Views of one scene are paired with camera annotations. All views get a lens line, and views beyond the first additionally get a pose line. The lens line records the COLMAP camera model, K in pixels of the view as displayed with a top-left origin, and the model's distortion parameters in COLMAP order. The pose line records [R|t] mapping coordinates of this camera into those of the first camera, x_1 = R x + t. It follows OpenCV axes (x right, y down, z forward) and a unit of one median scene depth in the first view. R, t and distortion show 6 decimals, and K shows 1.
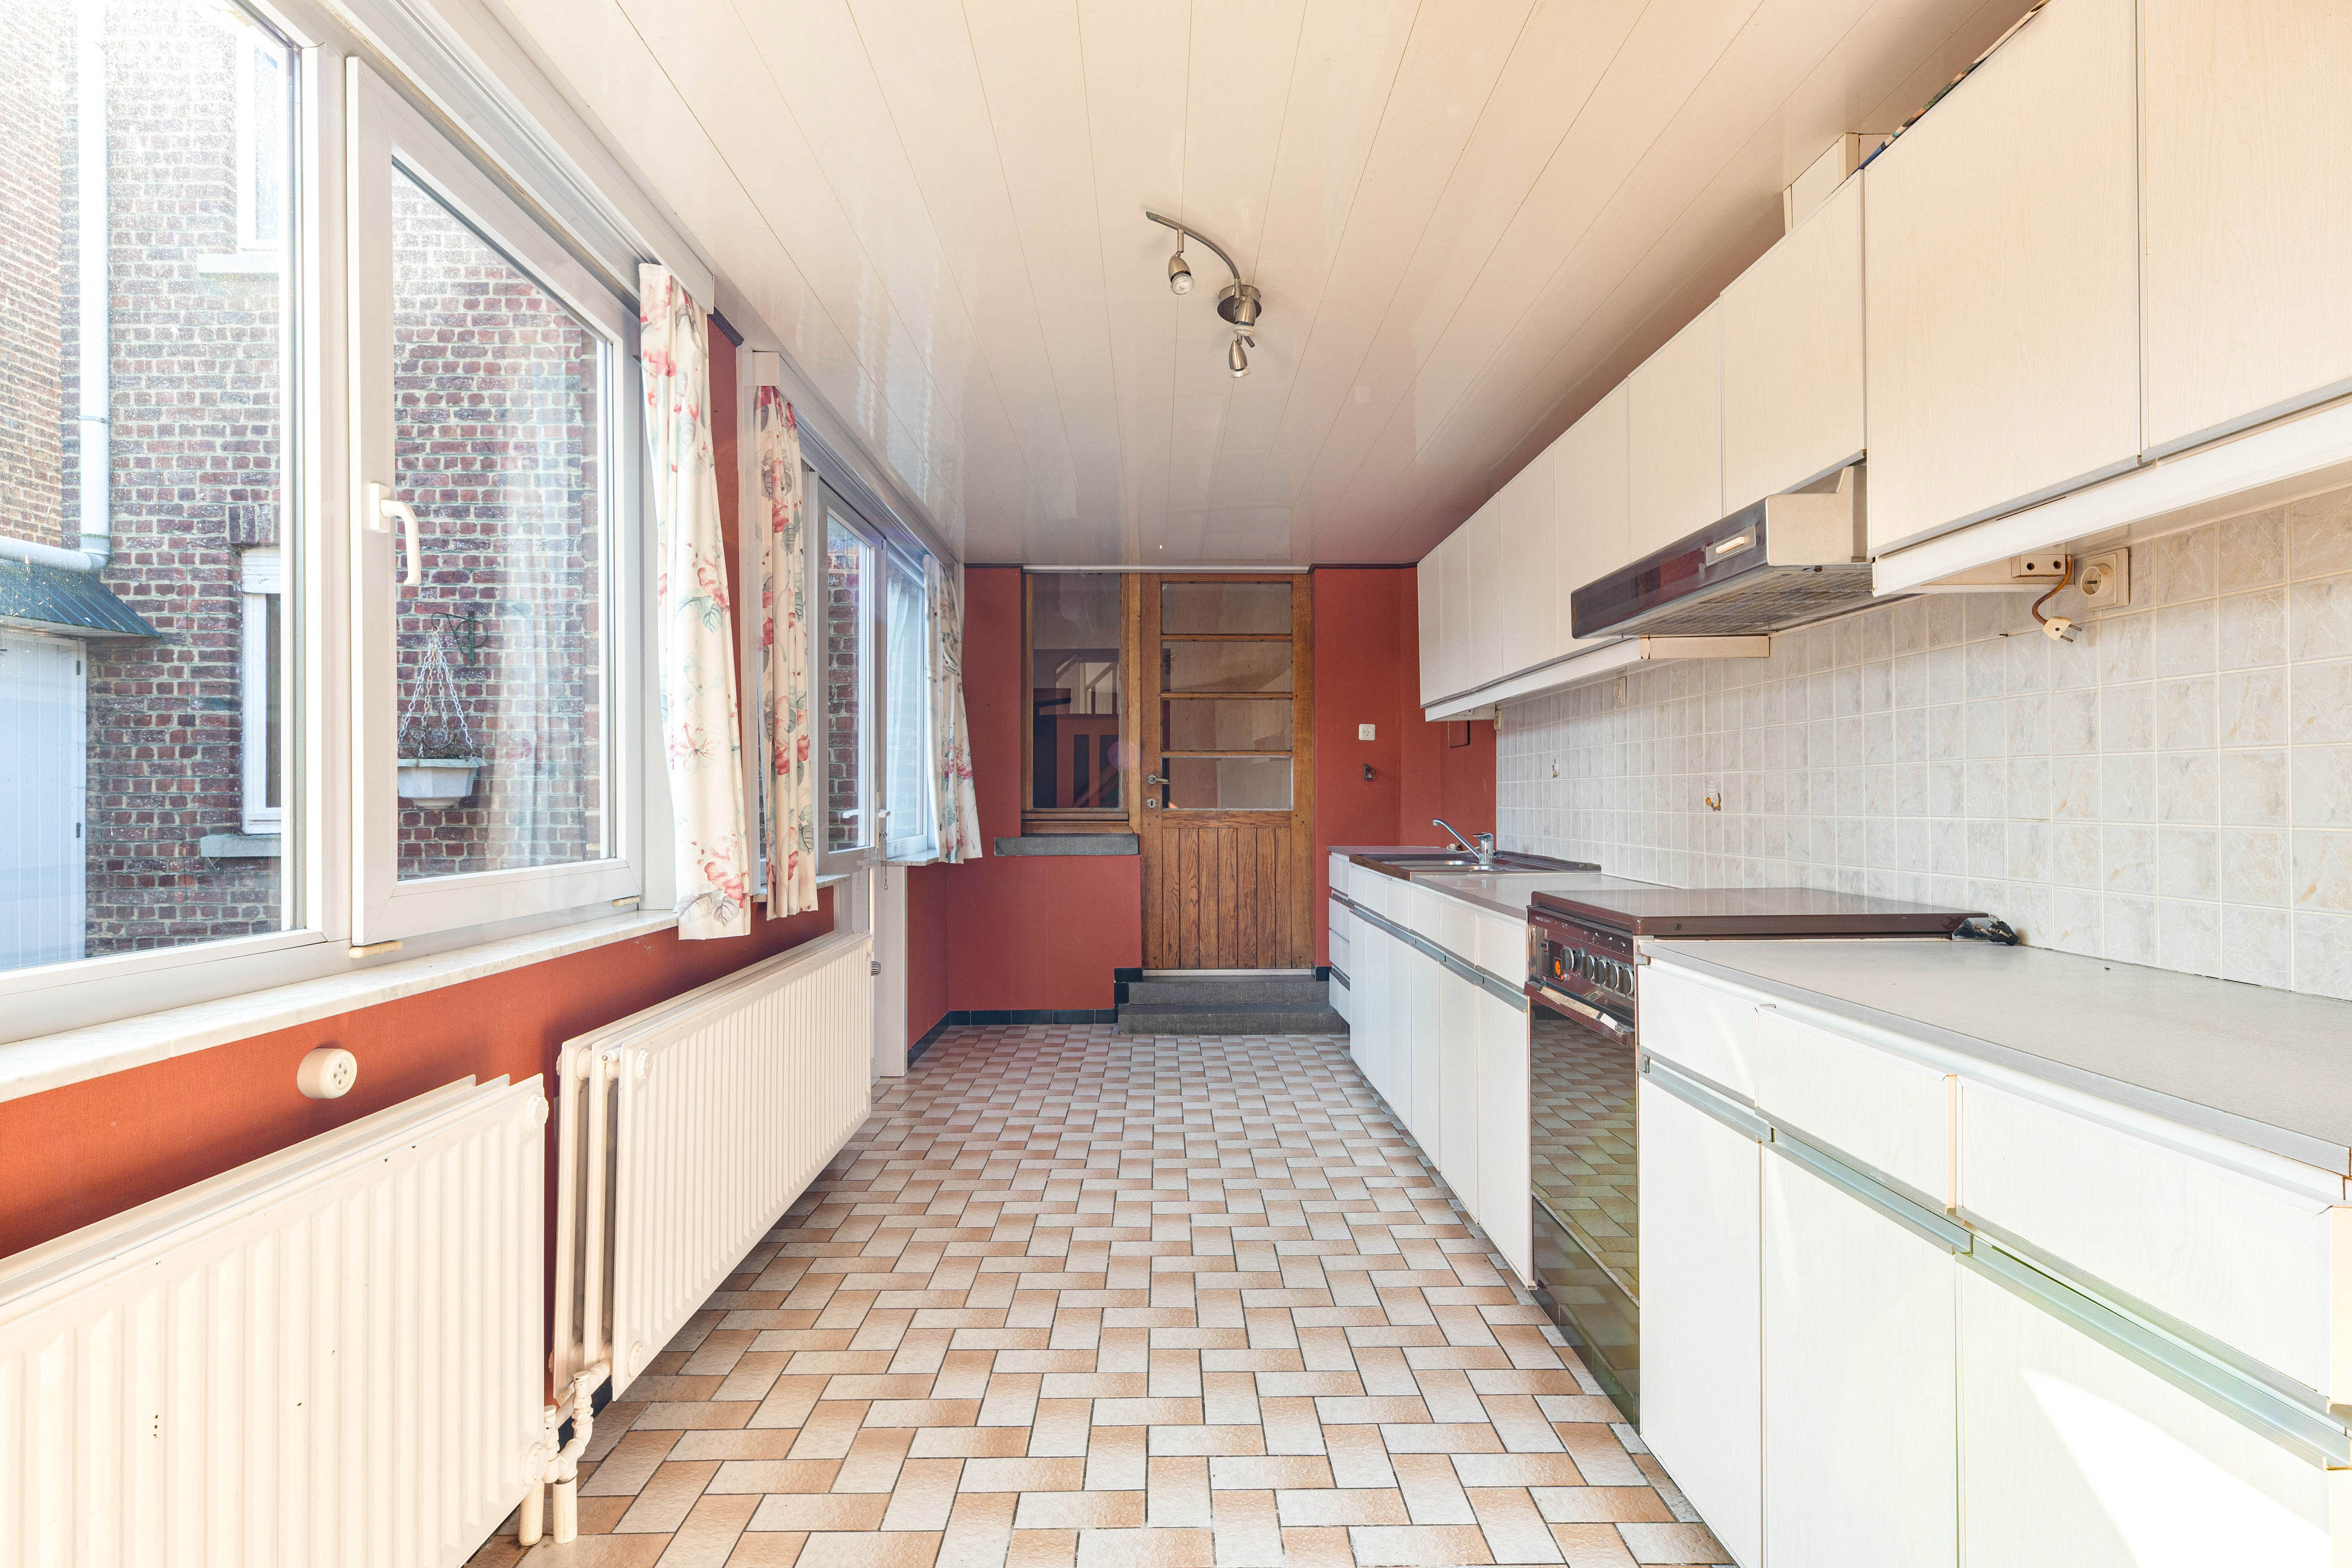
lens RADIAL K [[1247.5, 0, 1177.4], [0, 1247.5, 794.9], [0, 0, 1]] dist [0.003122, 0.000218]
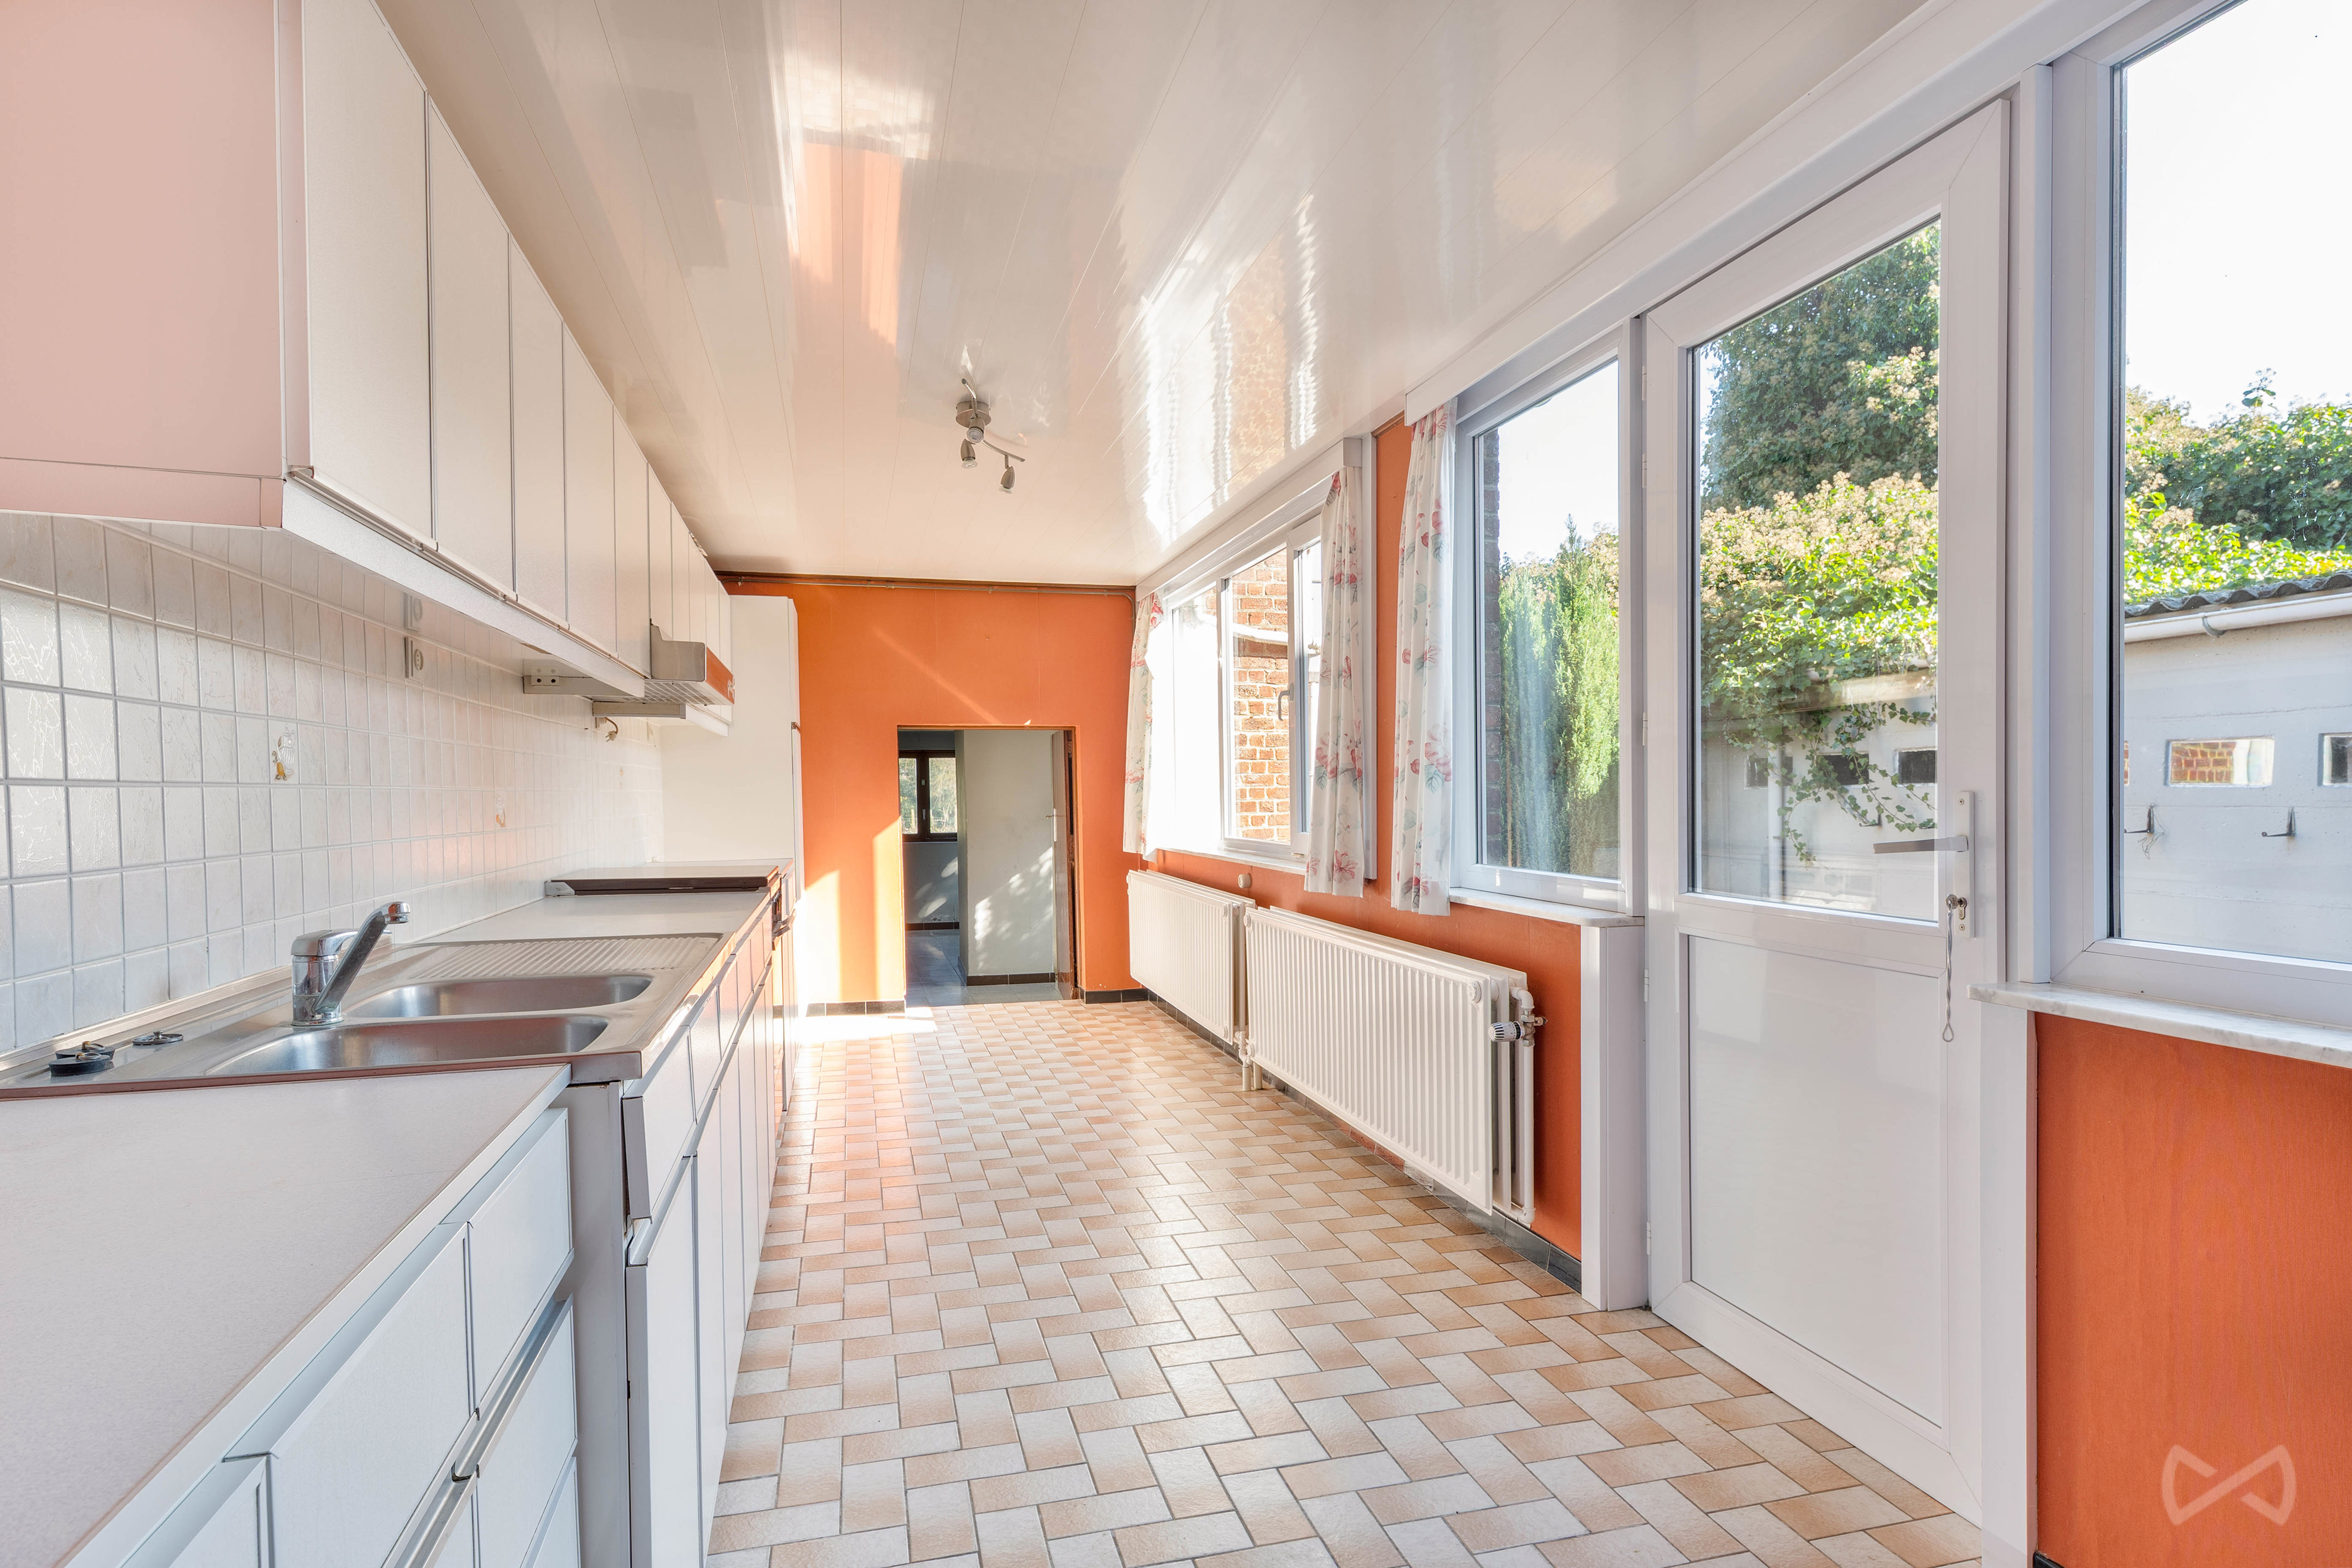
lens RADIAL K [[1247.5, 0, 1175.8], [0, 1247.5, 792.3], [0, 0, 1]] dist [0.003122, 0.000218]
pose [[-0.971379, 0.001645, -0.237530, 0.149770], [0.002179, 0.999996, -0.001985, -0.004740], [0.237526, -0.002446, -0.971378, 2.022681]]
